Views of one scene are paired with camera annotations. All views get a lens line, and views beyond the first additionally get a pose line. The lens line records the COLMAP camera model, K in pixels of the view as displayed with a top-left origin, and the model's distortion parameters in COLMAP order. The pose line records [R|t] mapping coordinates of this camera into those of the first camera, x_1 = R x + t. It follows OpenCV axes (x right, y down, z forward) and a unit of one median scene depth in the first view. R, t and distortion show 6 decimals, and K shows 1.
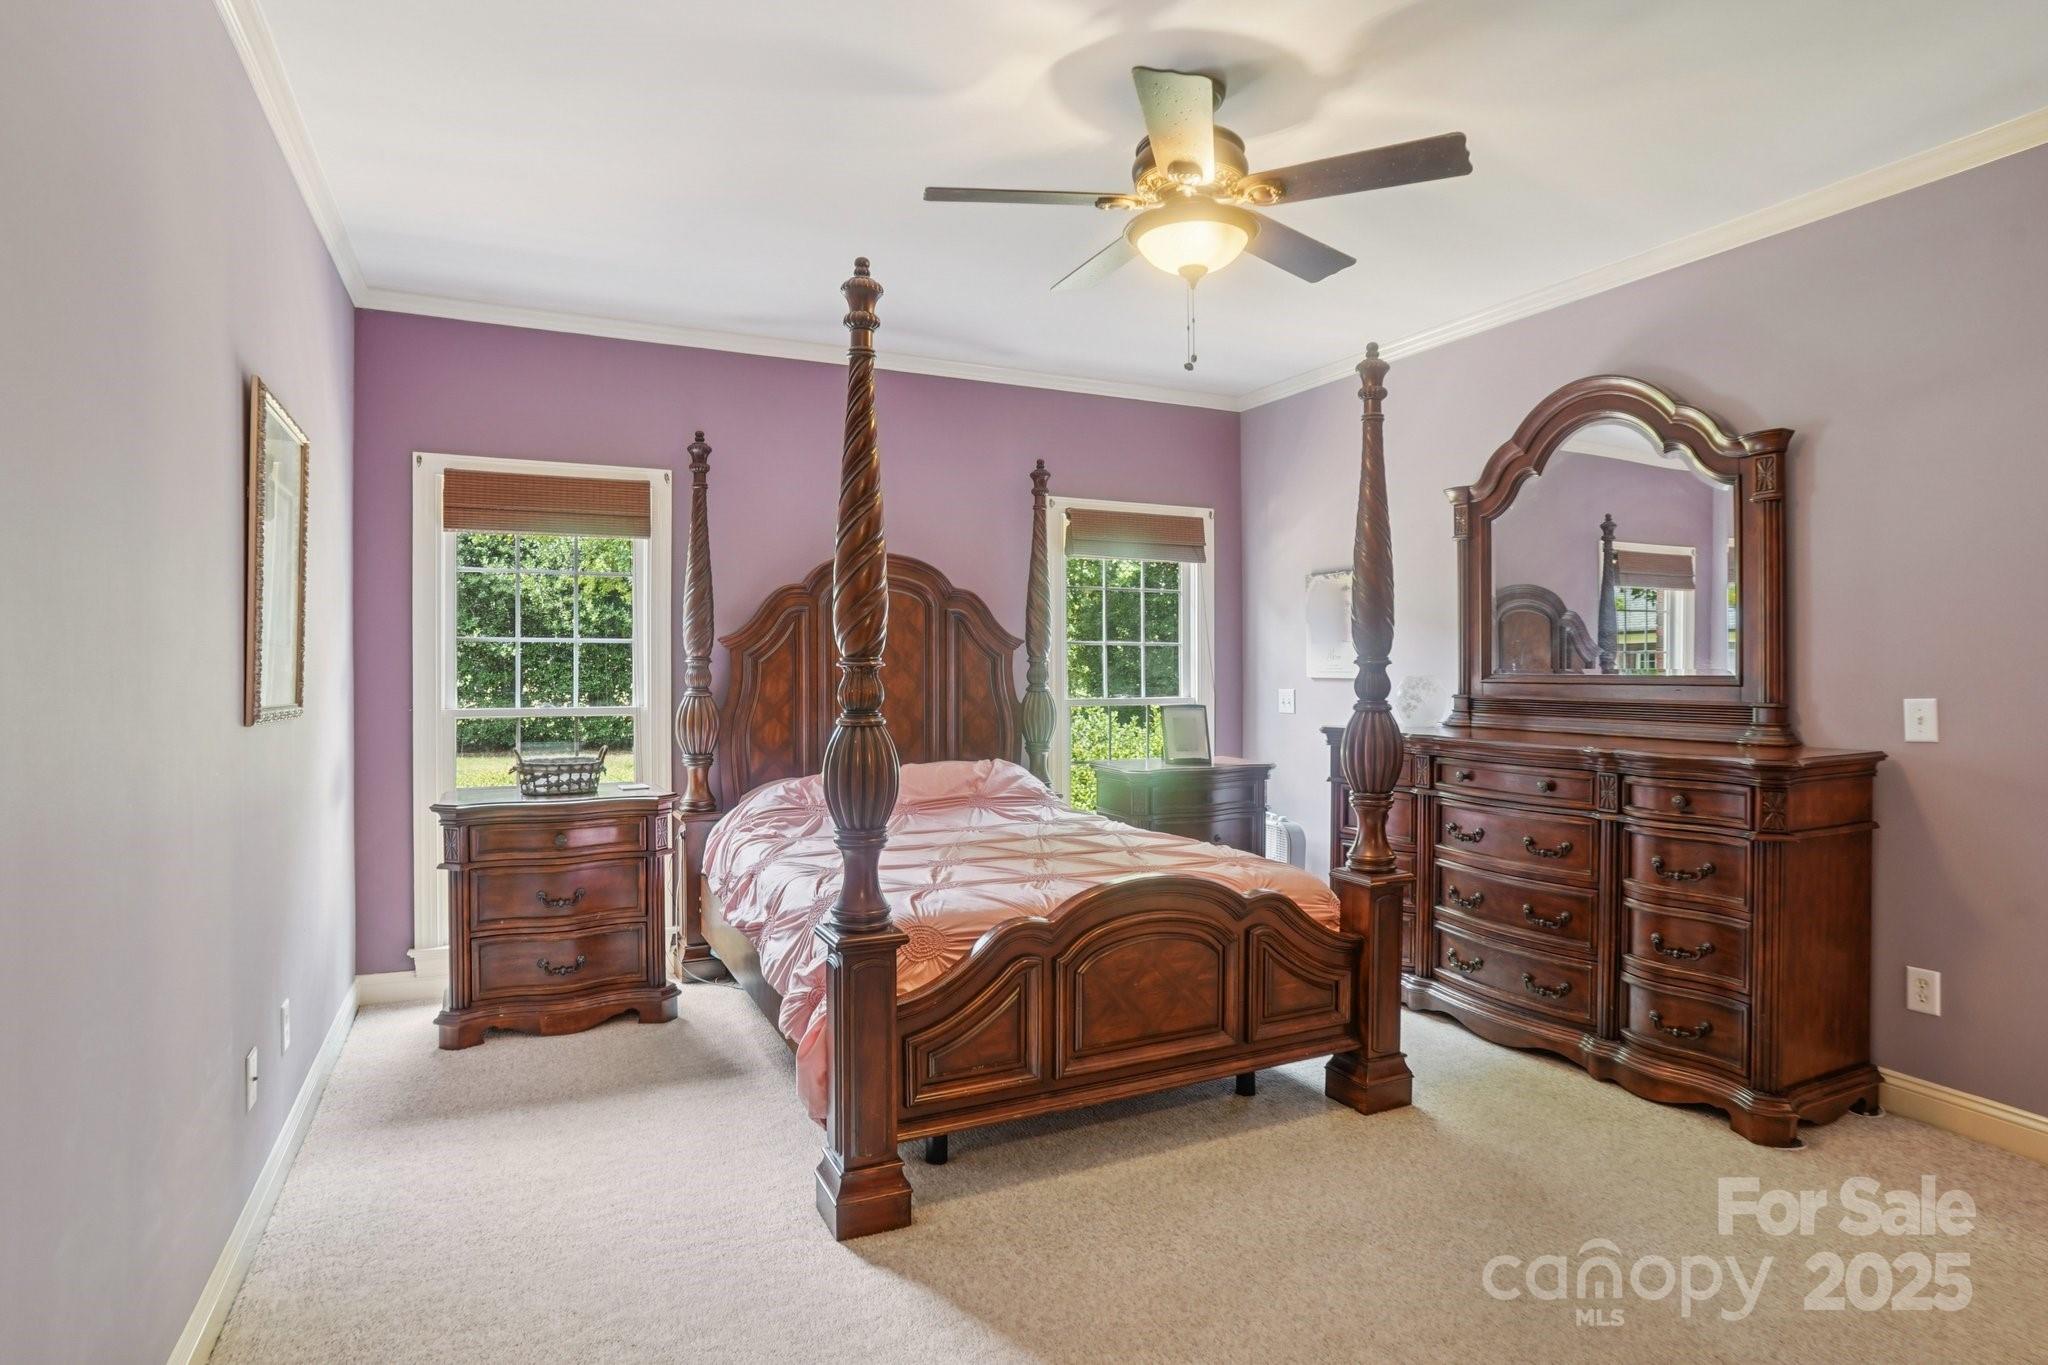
lens RADIAL K [[1089.6, 0, 1006.1], [0, 1089.6, 676.0], [0, 0, 1]] dist [-0.018952, 0.008319]
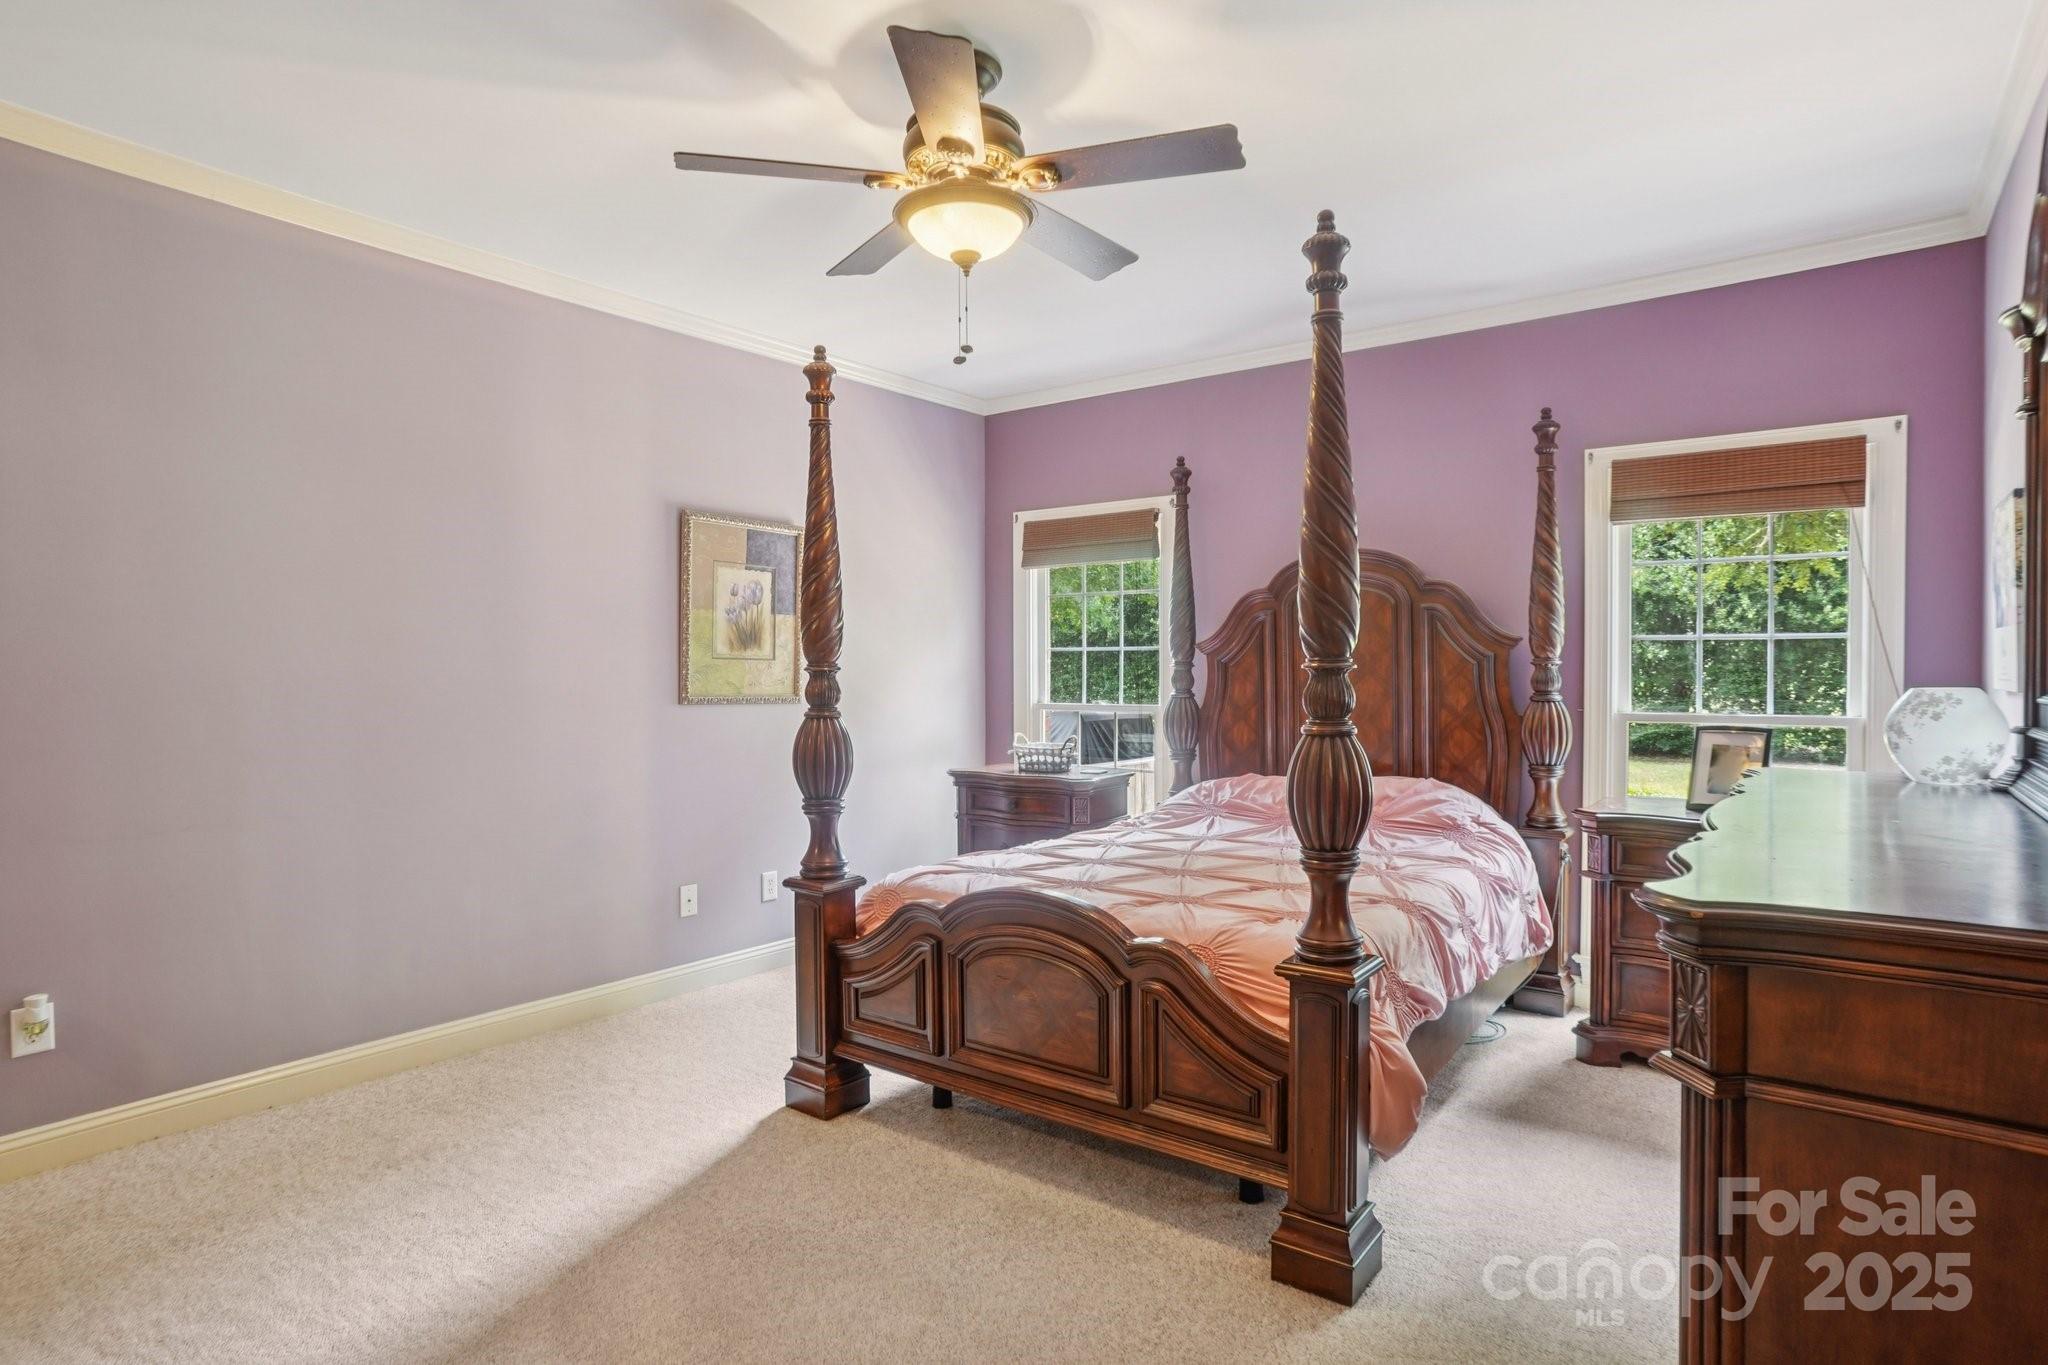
lens RADIAL K [[1089.6, 0, 998.9], [0, 1089.6, 670.2], [0, 0, 1]] dist [-0.018952, 0.008319]
pose [[0.467226, 0.003476, -0.884131, 0.576377], [-0.003829, 0.999991, 0.001909, -0.009721], [0.884129, 0.002493, 0.467235, 0.304841]]
